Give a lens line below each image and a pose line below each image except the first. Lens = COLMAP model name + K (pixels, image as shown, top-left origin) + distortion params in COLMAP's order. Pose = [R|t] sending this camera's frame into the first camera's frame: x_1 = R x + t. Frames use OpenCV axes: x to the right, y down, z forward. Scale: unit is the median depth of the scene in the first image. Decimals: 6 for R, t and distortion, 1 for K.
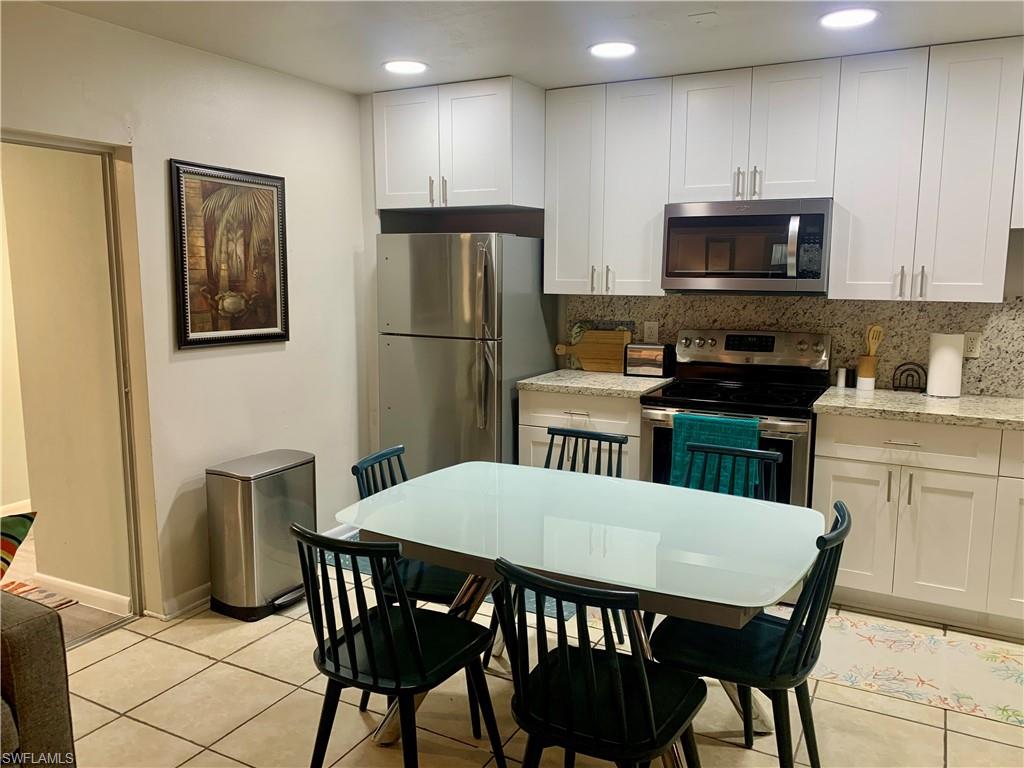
lens RADIAL K [[790.8, 0, 510.1], [0, 790.8, 379.6], [0, 0, 1]] dist [0.061946, -0.126021]
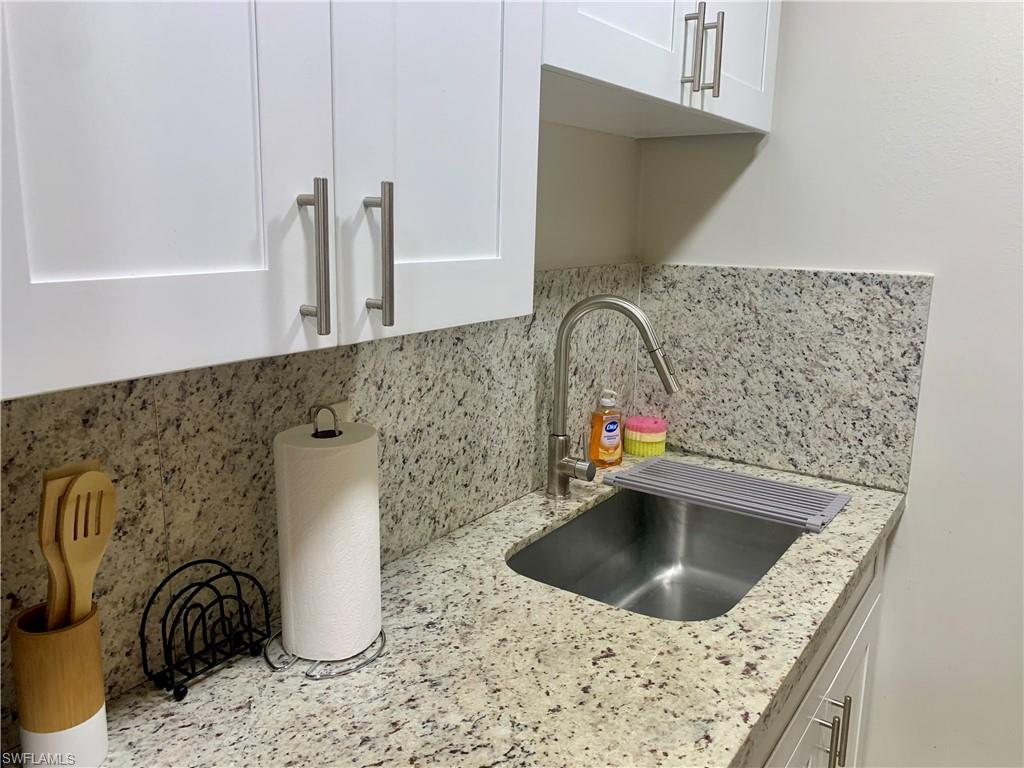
lens RADIAL K [[790.8, 0, 510.1], [0, 790.8, 379.6], [0, 0, 1]] dist [0.061946, -0.126021]
pose [[0.121086, -0.194504, 0.973399, 0.289961], [0.126180, 0.975676, 0.179263, -0.118889], [-0.984590, 0.101117, 0.142683, 0.898416]]
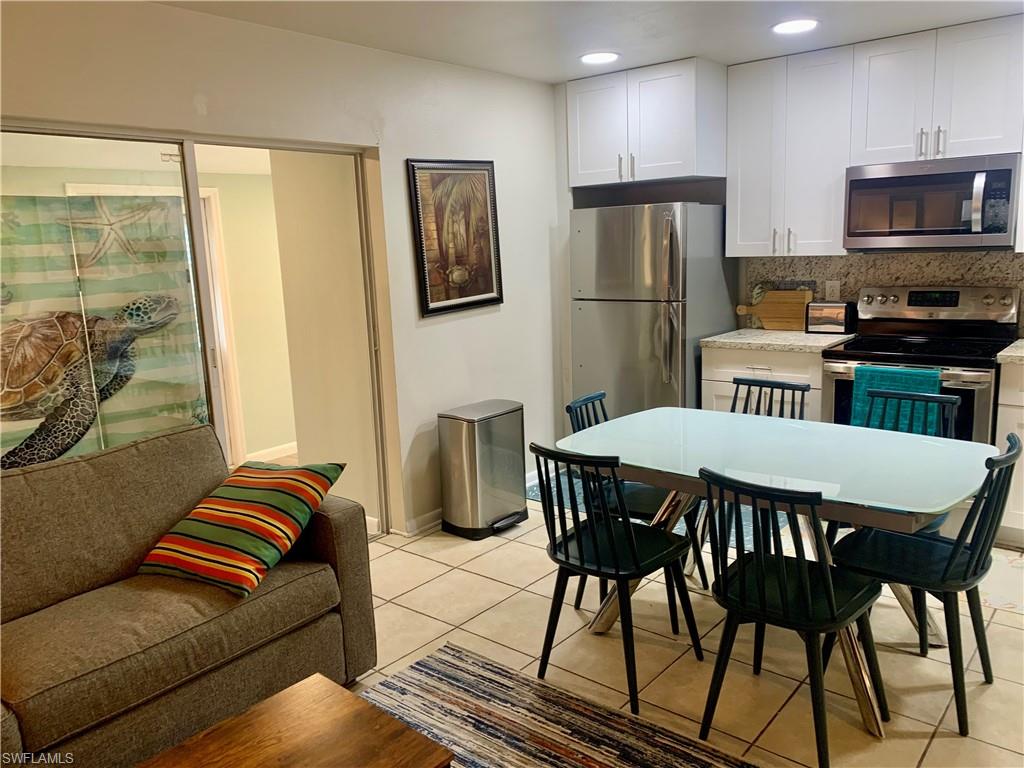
lens RADIAL K [[790.8, 0, 510.1], [0, 790.8, 379.6], [0, 0, 1]] dist [0.061946, -0.126021]
pose [[0.978626, -0.003644, -0.205617, -0.026008], [0.010629, 0.999403, 0.032879, 0.021112], [0.205374, -0.034362, 0.978080, -0.136015]]
